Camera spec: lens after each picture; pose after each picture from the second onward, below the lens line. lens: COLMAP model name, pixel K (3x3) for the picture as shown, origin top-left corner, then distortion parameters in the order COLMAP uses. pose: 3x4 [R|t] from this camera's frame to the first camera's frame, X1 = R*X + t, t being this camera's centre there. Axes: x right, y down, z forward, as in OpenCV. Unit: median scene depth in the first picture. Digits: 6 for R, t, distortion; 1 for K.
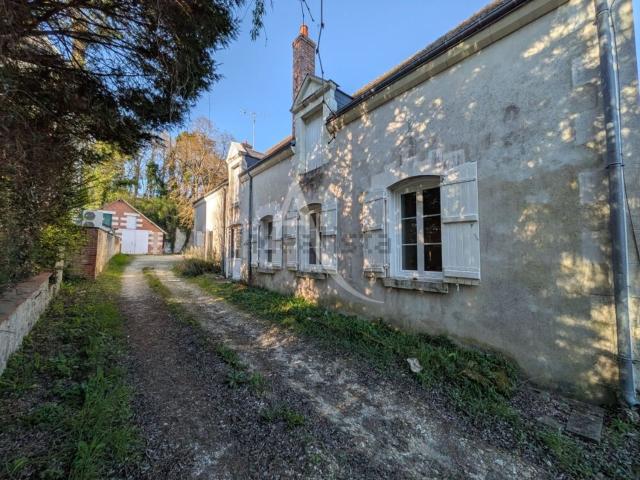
lens RADIAL K [[254.0, 0, 317.7], [0, 254.0, 239.9], [0, 0, 1]] dist [0.000064, 0.000171]
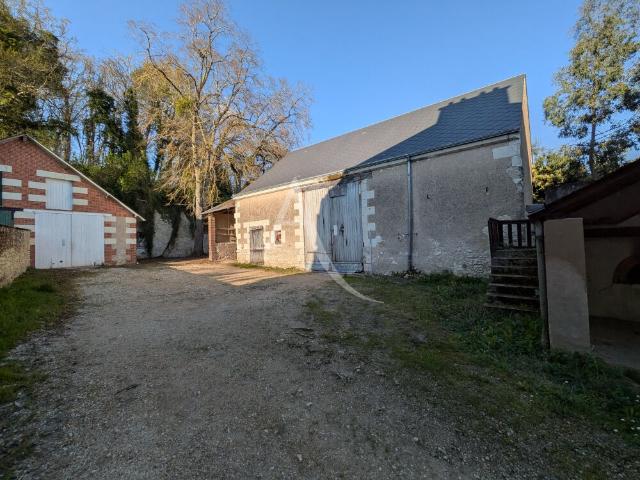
lens RADIAL K [[254.0, 0, 322.3], [0, 254.0, 237.5], [0, 0, 1]] dist [0.000064, 0.000171]
pose [[0.986097, -0.026282, 0.164077, -0.356101], [0.021816, 0.999342, 0.028959, 0.001407], [-0.164731, -0.024977, 0.986022, 0.487153]]
